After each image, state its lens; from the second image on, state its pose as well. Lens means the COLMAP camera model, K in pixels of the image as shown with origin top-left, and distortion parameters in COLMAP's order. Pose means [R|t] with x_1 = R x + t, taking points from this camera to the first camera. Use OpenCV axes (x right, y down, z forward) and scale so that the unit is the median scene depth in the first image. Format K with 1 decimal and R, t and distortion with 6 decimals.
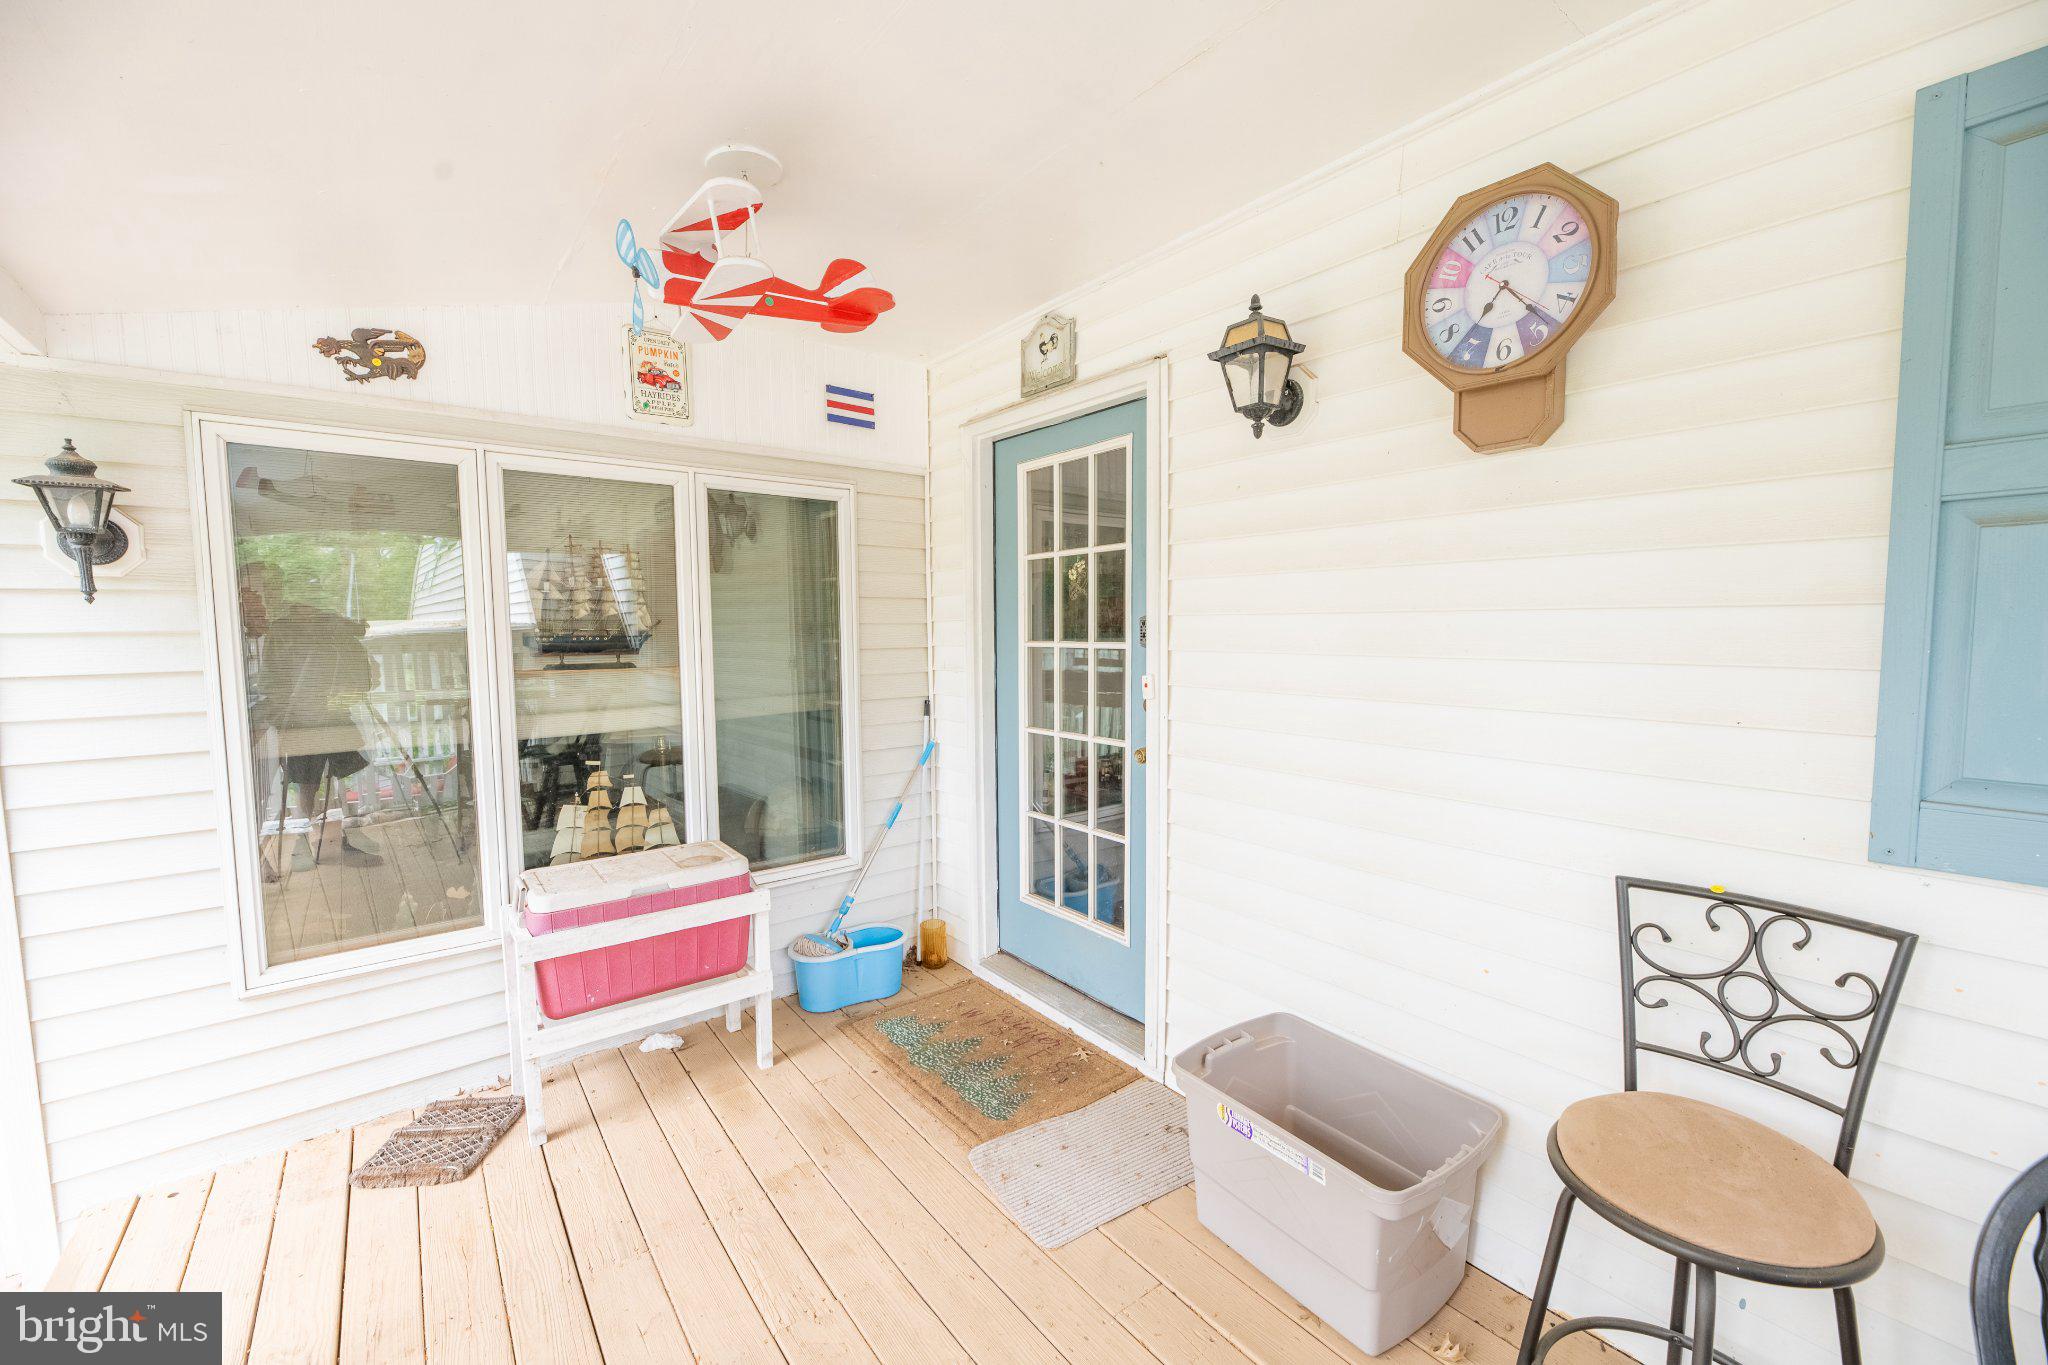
lens RADIAL K [[824.2, 0, 1028.2], [0, 824.2, 690.6], [0, 0, 1]] dist [0.000319, -0.003791]
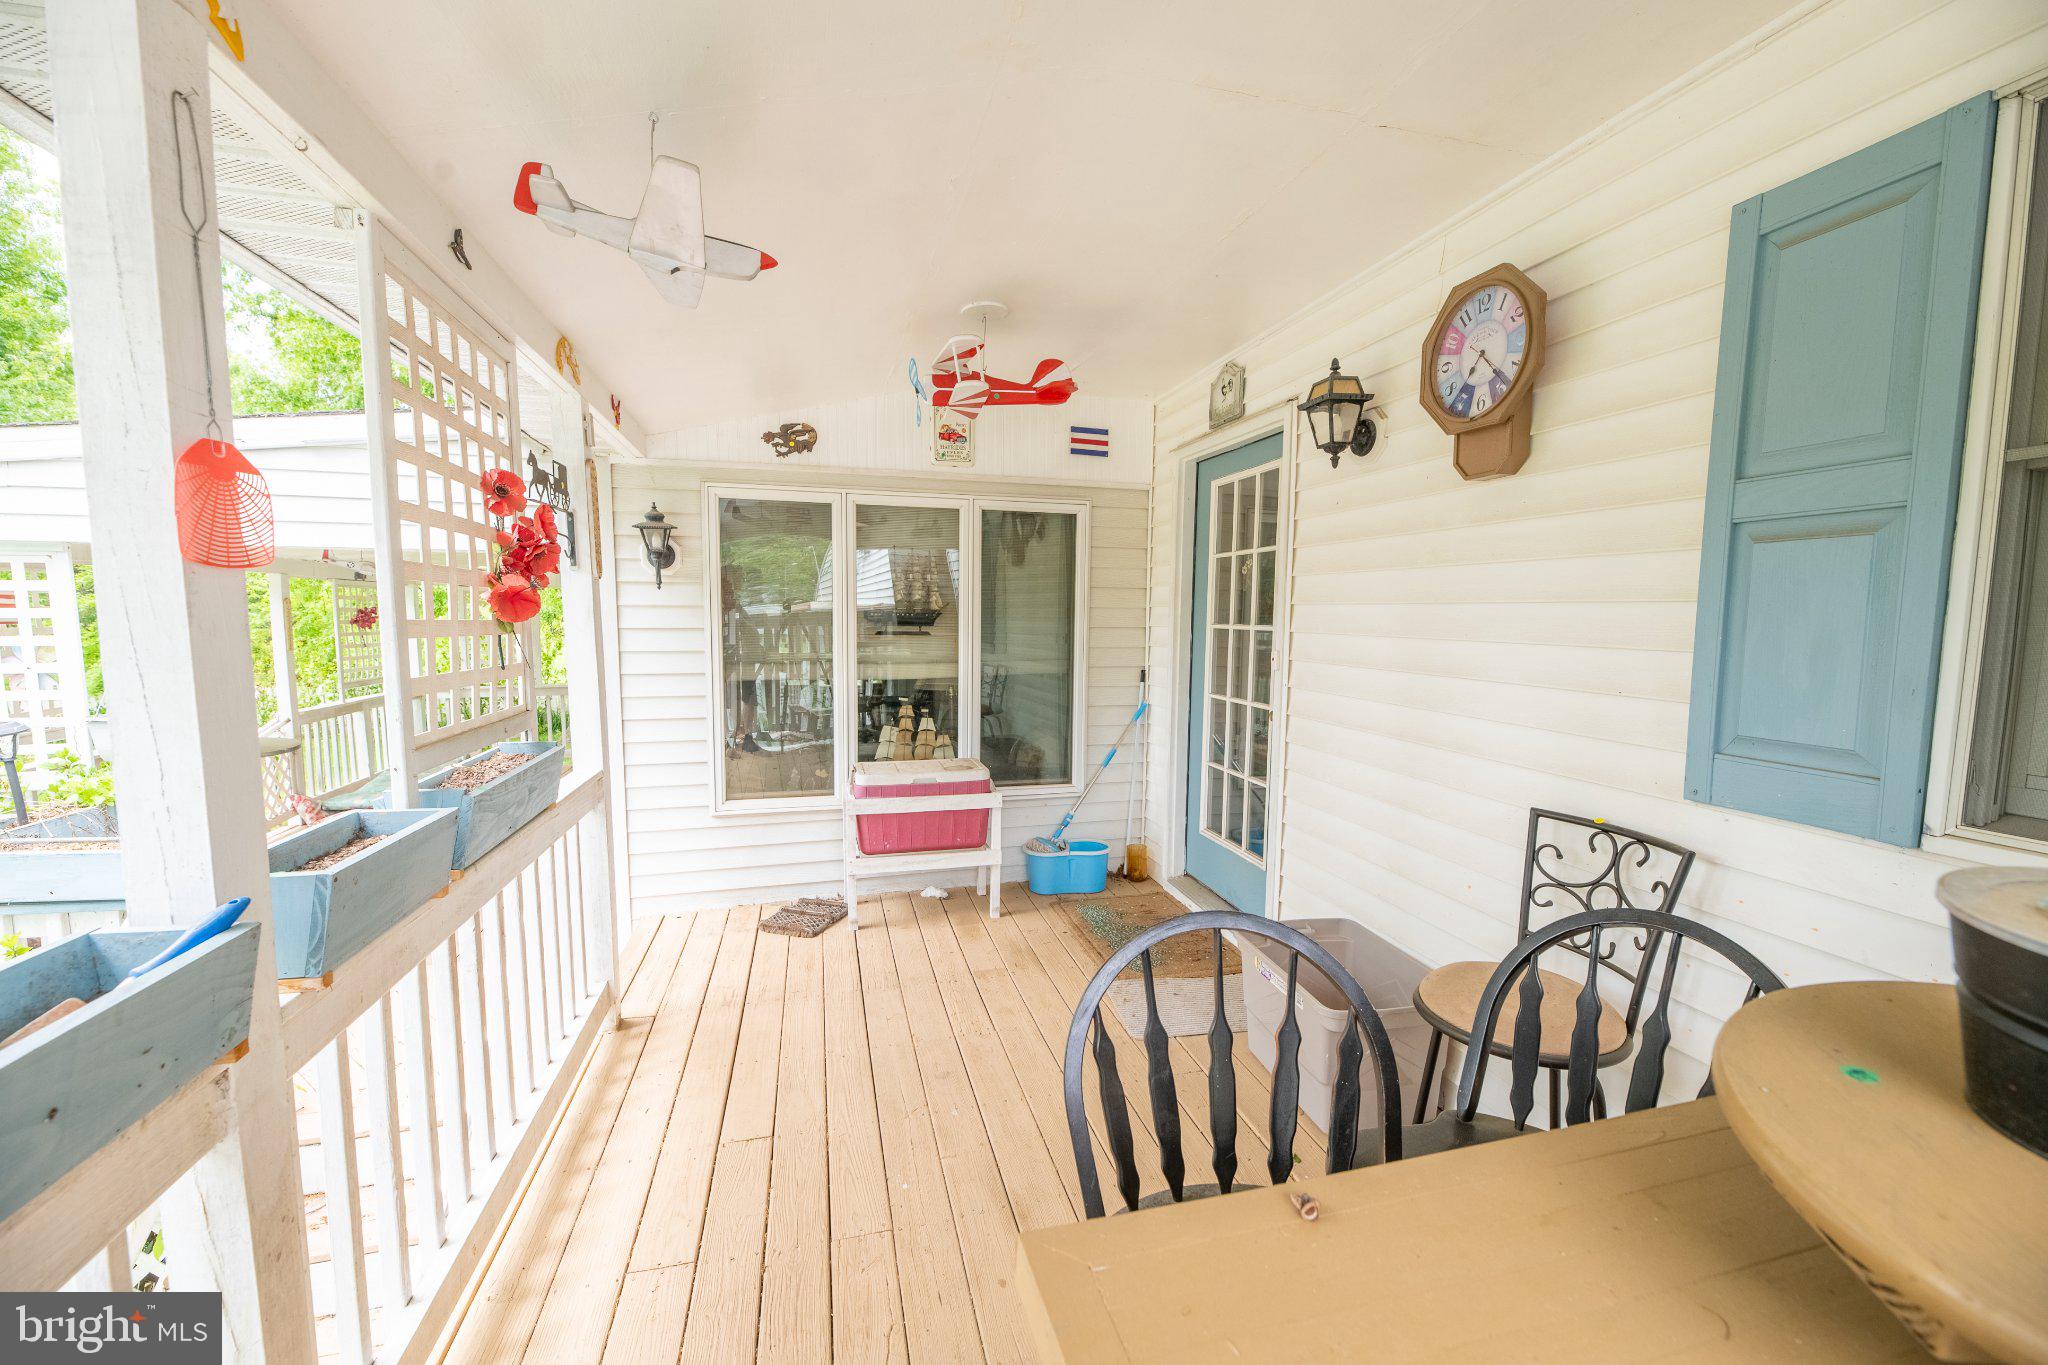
lens RADIAL K [[827.8, 0, 1026.5], [0, 827.8, 689.3], [0, 0, 1]] dist [0.002516, -0.003969]
pose [[0.917809, 0.053643, -0.393382, 0.372557], [-0.047977, 0.998555, 0.024230, 0.033976], [0.394113, -0.003366, 0.919056, -0.399247]]
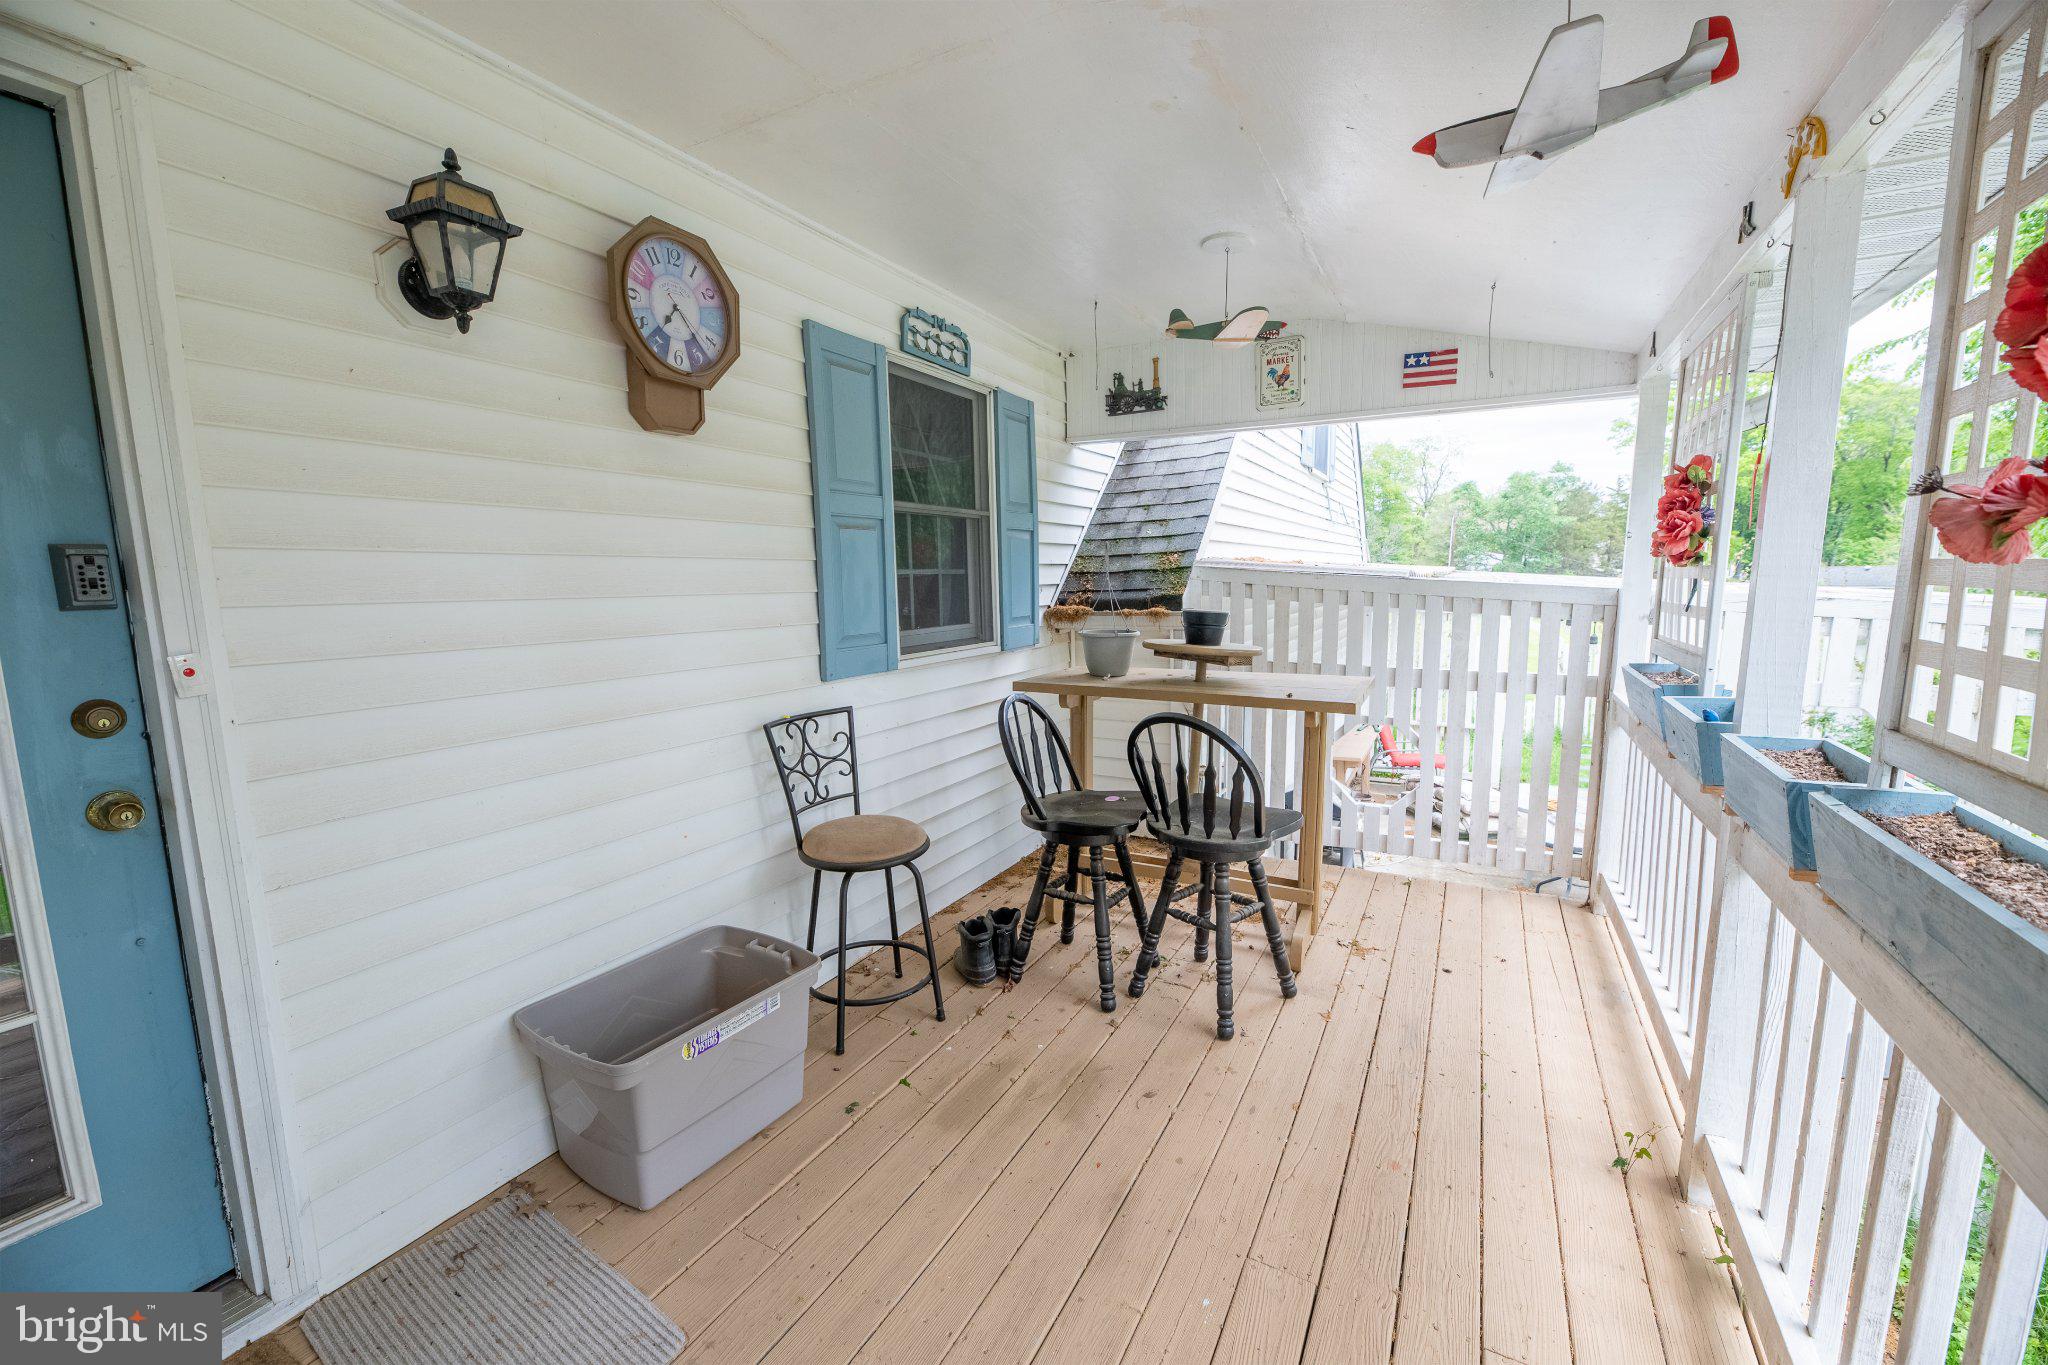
lens RADIAL K [[824.2, 0, 1028.2], [0, 824.2, 690.6], [0, 0, 1]] dist [0.000319, -0.003791]
pose [[-0.400188, -0.109795, 0.909832, -0.737441], [0.088924, 0.983460, 0.157793, -0.039243], [-0.912109, 0.144052, -0.383806, 0.874057]]
